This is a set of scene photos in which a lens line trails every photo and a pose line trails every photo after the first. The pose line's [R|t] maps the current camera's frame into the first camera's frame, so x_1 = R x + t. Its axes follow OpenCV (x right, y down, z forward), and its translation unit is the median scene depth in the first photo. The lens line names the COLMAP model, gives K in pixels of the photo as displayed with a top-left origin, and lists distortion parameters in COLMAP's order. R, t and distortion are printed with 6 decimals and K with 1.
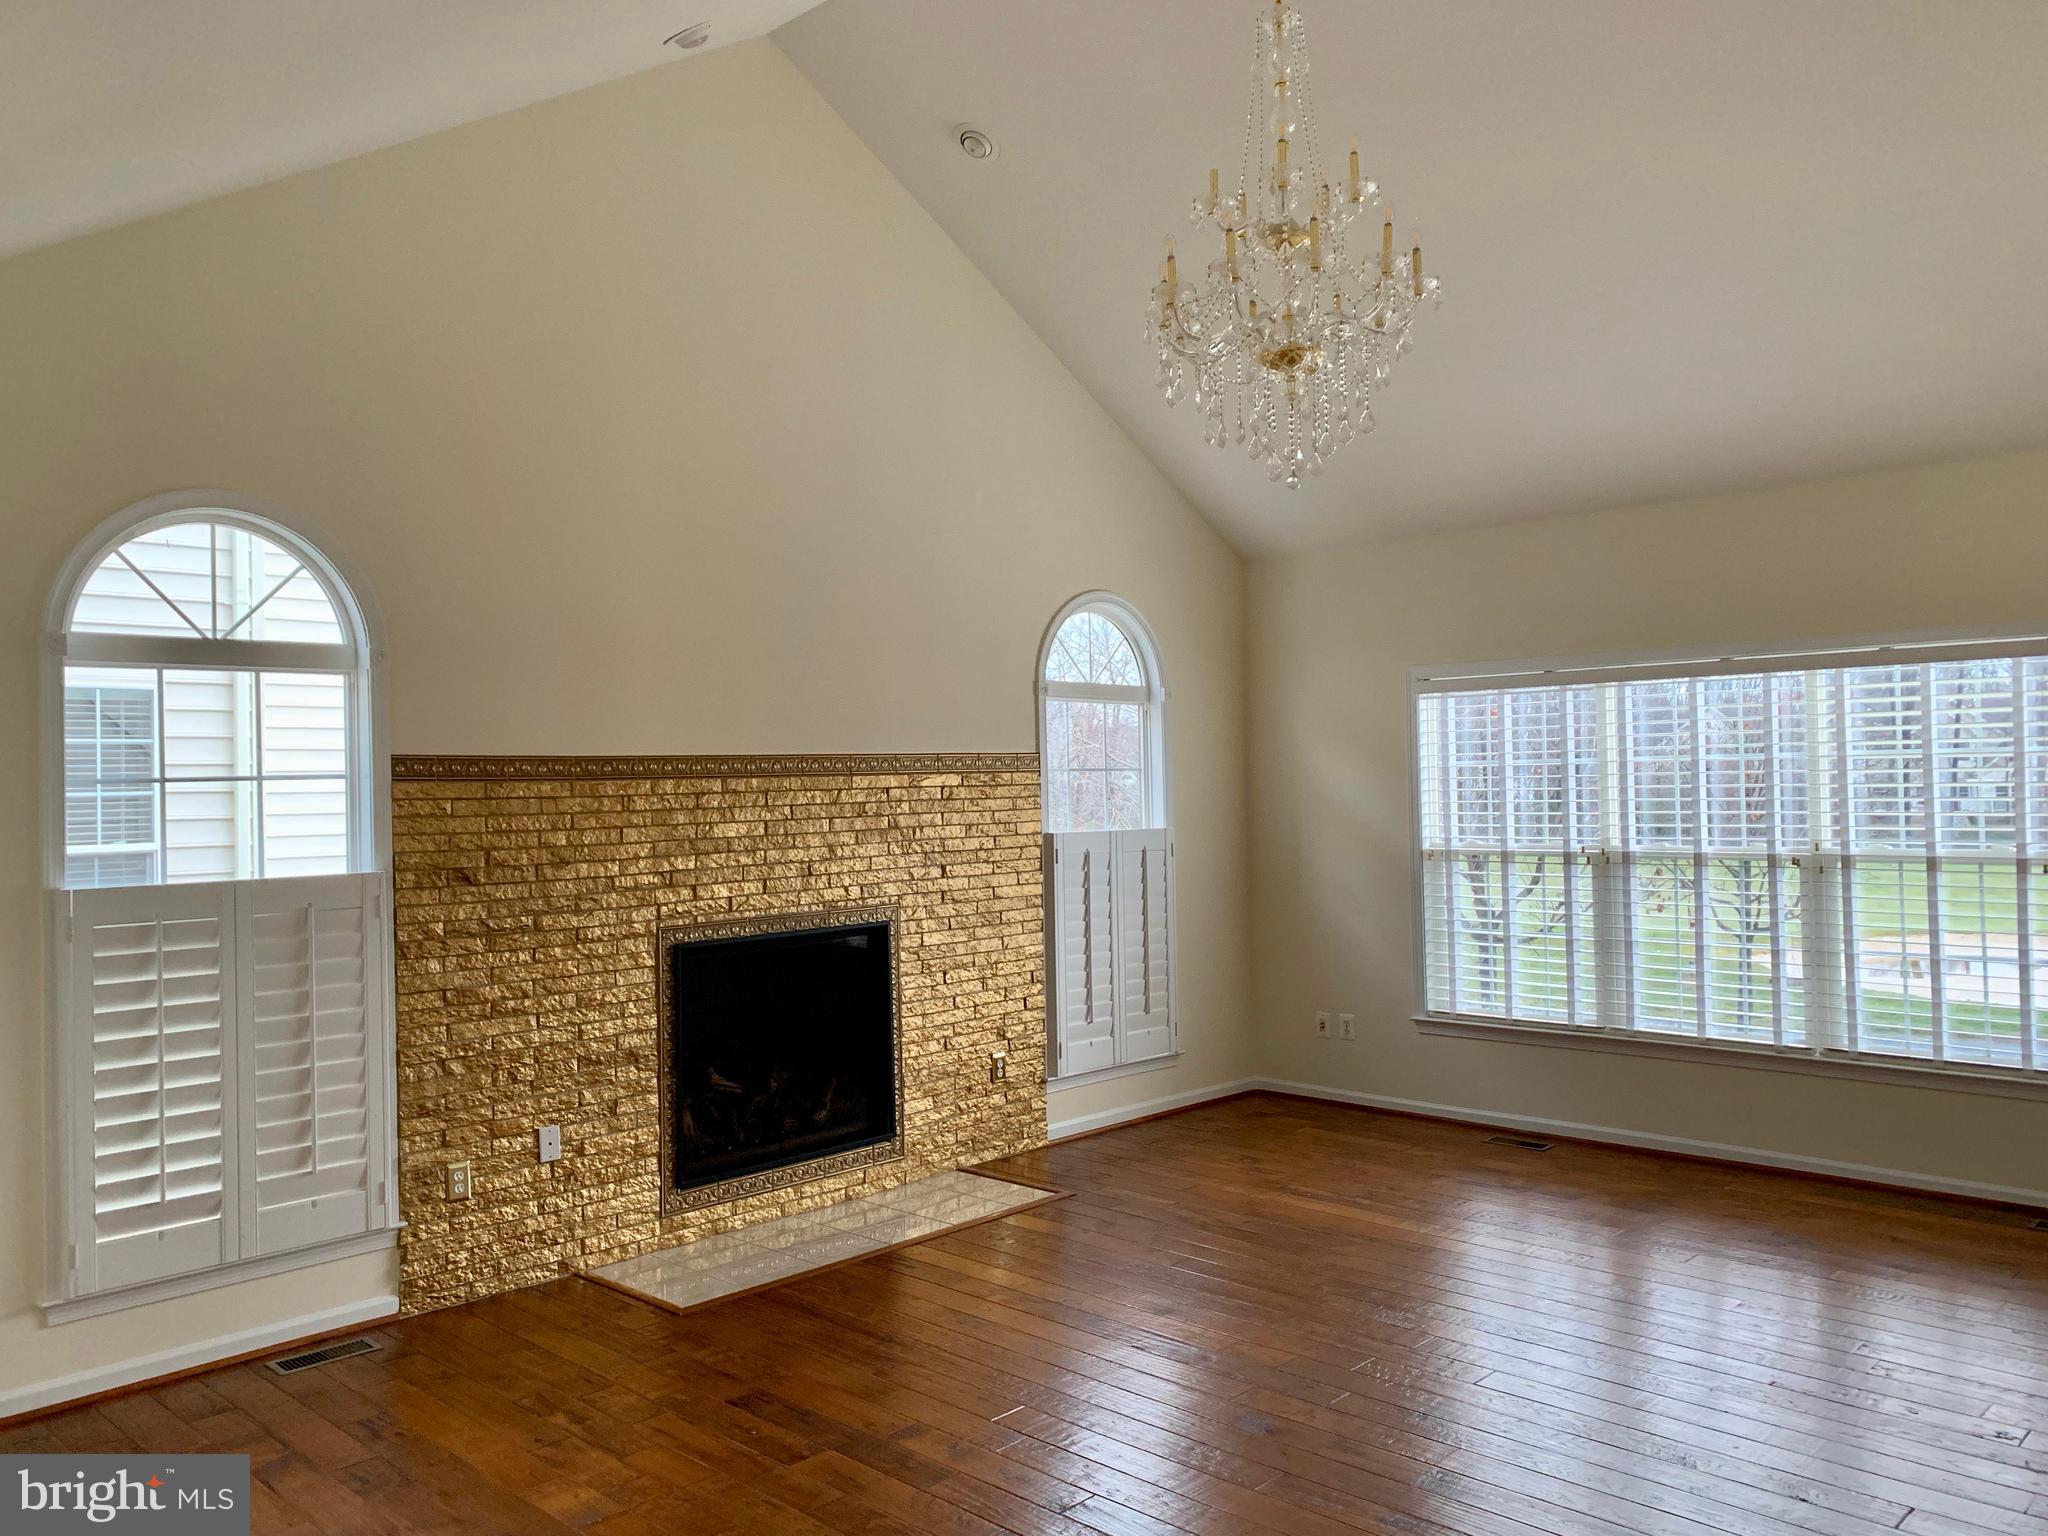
lens RADIAL K [[1546.3, 0, 1006.6], [0, 1546.3, 732.8], [0, 0, 1]] dist [0.045687, -0.064115]
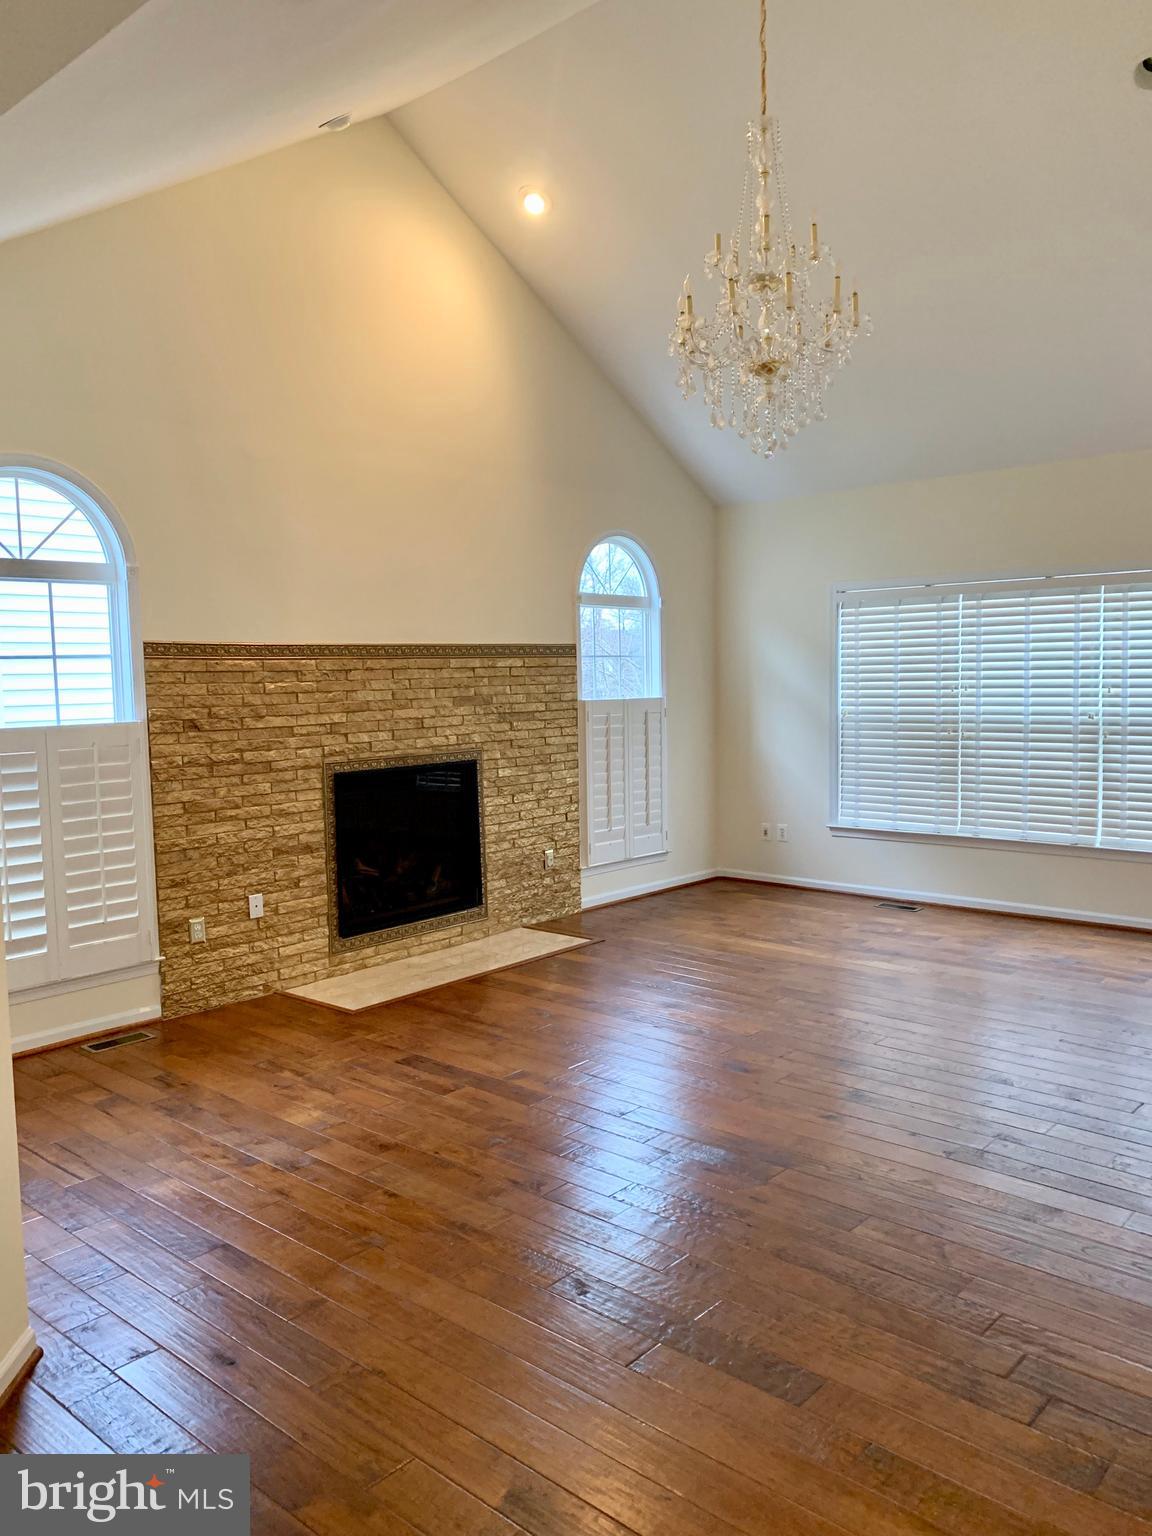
lens RADIAL K [[1159.7, 0, 568.3], [0, 1159.7, 747.2], [0, 0, 1]] dist [0.045687, -0.064115]
pose [[0.998765, -0.003642, 0.049554, -0.051812], [-0.001069, 0.995504, 0.094713, 0.008648], [-0.049676, -0.094649, 0.994271, -0.099009]]
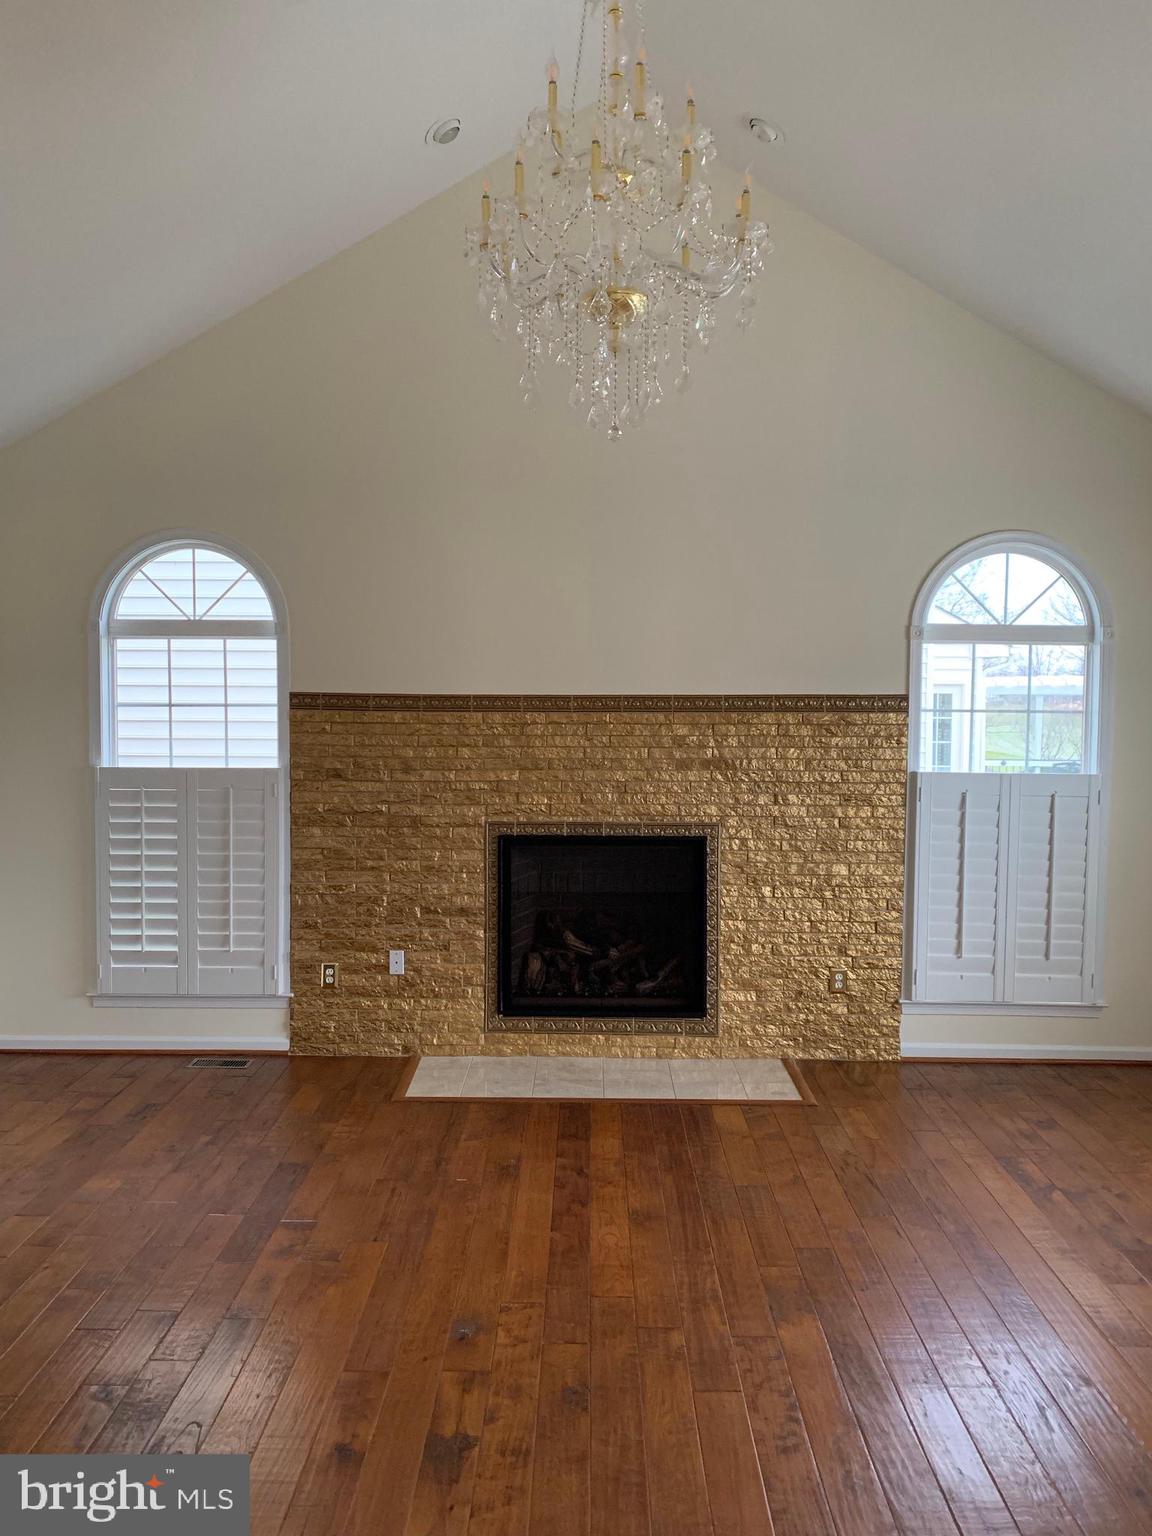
lens RADIAL K [[1159.7, 0, 575.8], [0, 1159.7, 748.1], [0, 0, 1]] dist [0.045687, -0.064115]
pose [[0.692142, 0.053916, -0.719745, 0.582784], [0.002759, 0.997001, 0.077338, -0.016907], [0.721756, -0.055514, 0.689918, 0.386656]]
